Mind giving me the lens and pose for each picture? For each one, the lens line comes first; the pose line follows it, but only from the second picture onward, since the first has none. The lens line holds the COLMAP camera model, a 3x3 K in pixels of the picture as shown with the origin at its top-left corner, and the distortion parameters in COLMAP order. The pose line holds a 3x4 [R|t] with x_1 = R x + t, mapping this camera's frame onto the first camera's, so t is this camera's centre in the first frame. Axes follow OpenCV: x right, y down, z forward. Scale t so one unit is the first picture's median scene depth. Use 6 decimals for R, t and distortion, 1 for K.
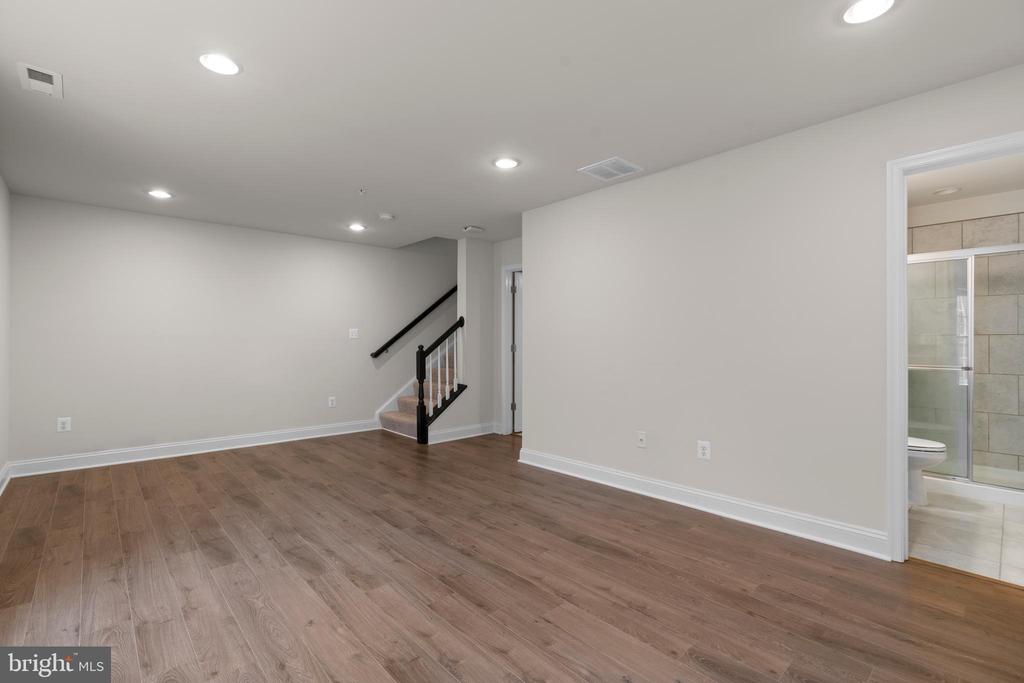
lens RADIAL K [[462.0, 0, 509.8], [0, 462.0, 339.9], [0, 0, 1]] dist [-0.016568, 0.003034]
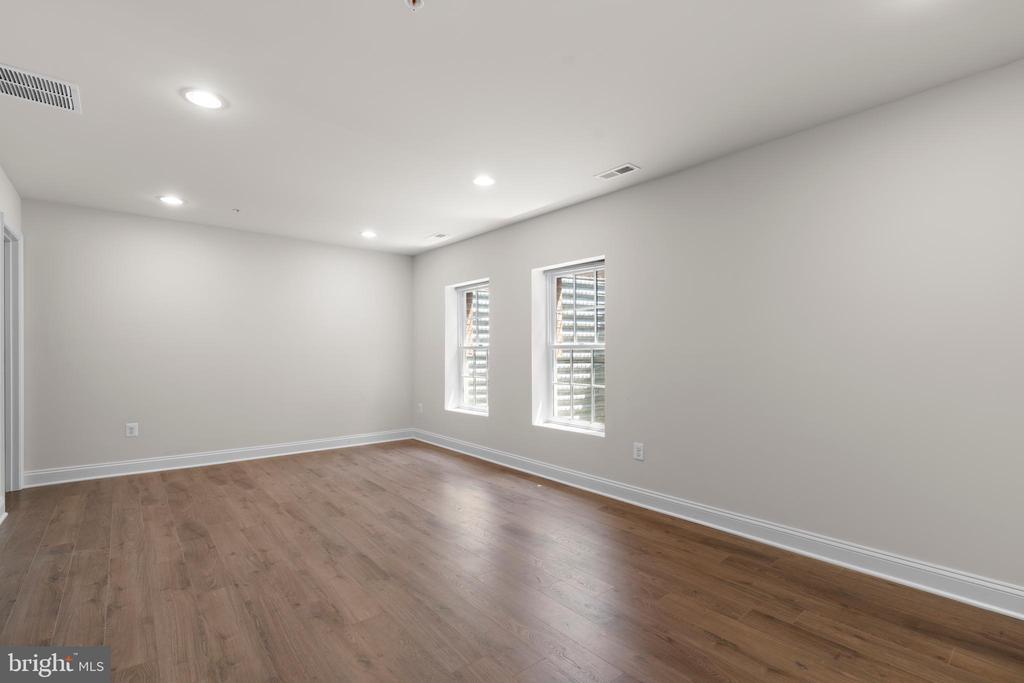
lens RADIAL K [[462.0, 0, 517.3], [0, 462.0, 346.9], [0, 0, 1]] dist [-0.016568, 0.003034]
pose [[-0.999585, -0.004038, 0.028512, -0.631243], [-0.004500, 0.999859, -0.016157, 0.008978], [-0.028443, -0.016278, -0.999463, 2.094531]]
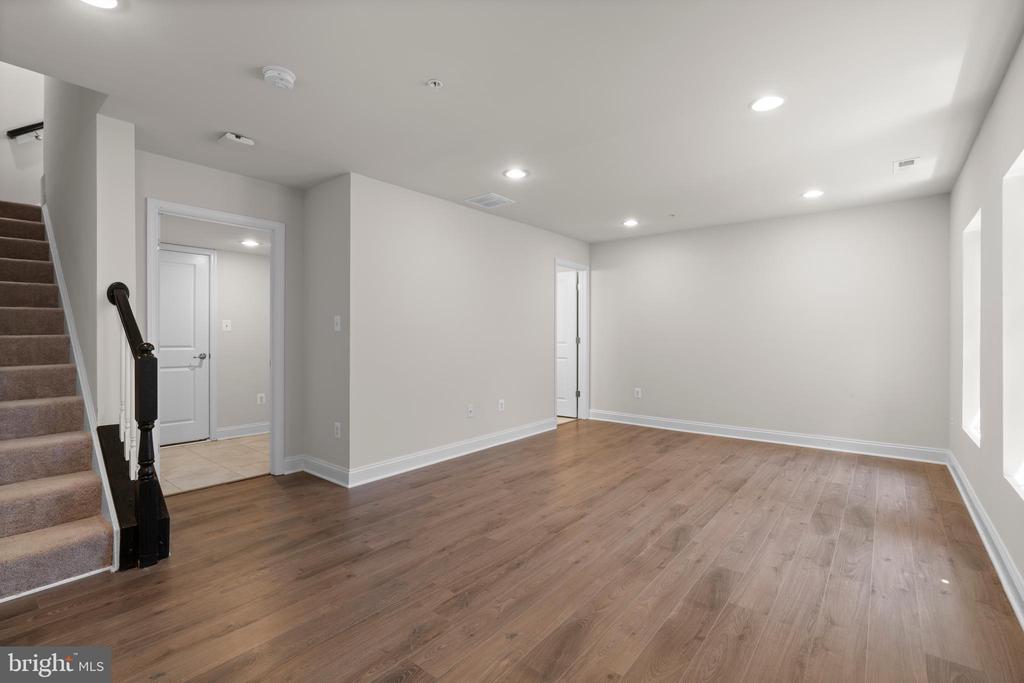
lens RADIAL K [[462.0, 0, 511.4], [0, 462.0, 340.1], [0, 0, 1]] dist [-0.016568, 0.003034]
pose [[-0.143603, -0.010573, 0.989579, -1.356996], [-0.003540, 0.999942, 0.010170, 0.004630], [-0.989629, -0.002042, -0.143632, 1.437952]]
